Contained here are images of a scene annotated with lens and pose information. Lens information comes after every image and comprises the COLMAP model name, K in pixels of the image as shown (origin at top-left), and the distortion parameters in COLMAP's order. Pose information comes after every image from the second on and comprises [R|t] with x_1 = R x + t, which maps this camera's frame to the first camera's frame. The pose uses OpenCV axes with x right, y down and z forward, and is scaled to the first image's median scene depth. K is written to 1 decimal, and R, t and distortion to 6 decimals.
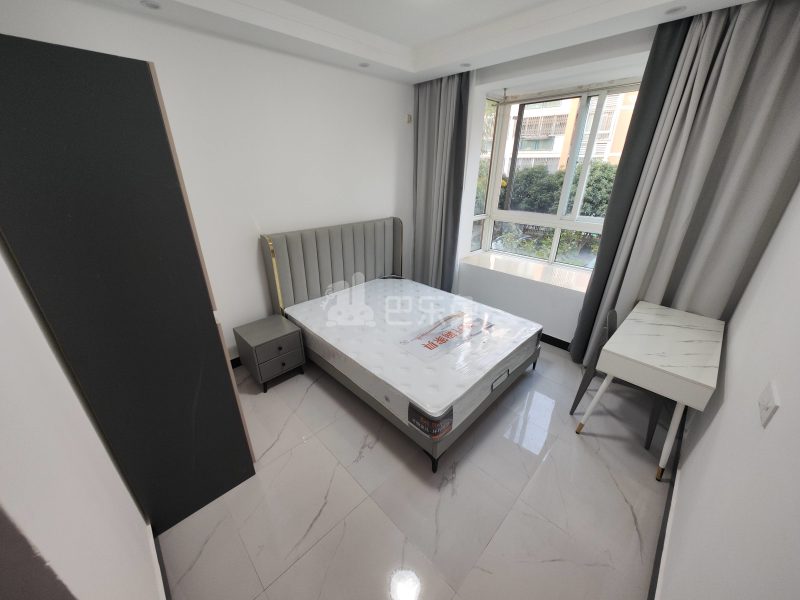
lens RADIAL K [[302.4, 0, 398.6], [0, 302.4, 300.5], [0, 0, 1]] dist [0.002345, -0.001036]
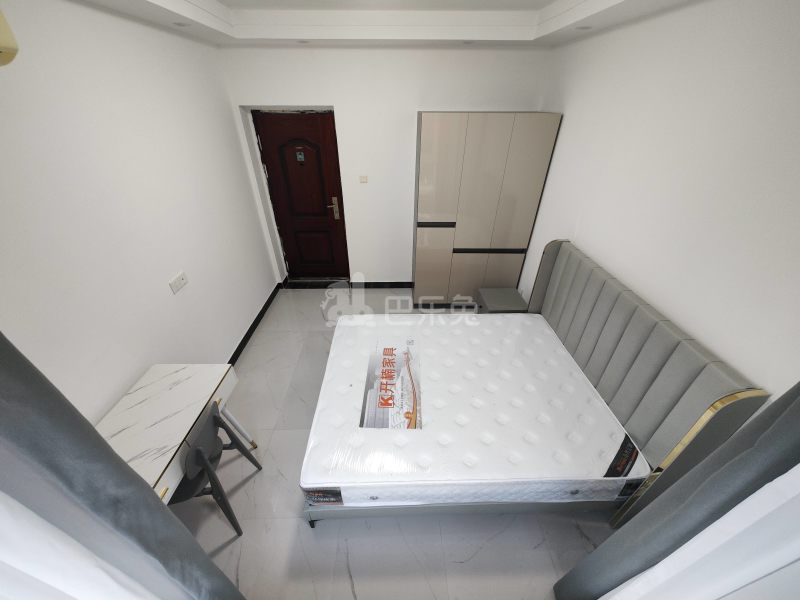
lens RADIAL K [[302.4, 0, 398.9], [0, 302.4, 301.6], [0, 0, 1]] dist [0.002345, -0.001036]
pose [[-0.687530, 0.395221, -0.609182, 0.576414], [-0.301854, 0.607449, 0.734772, -0.648676], [0.660445, 0.689062, -0.298340, 1.080297]]
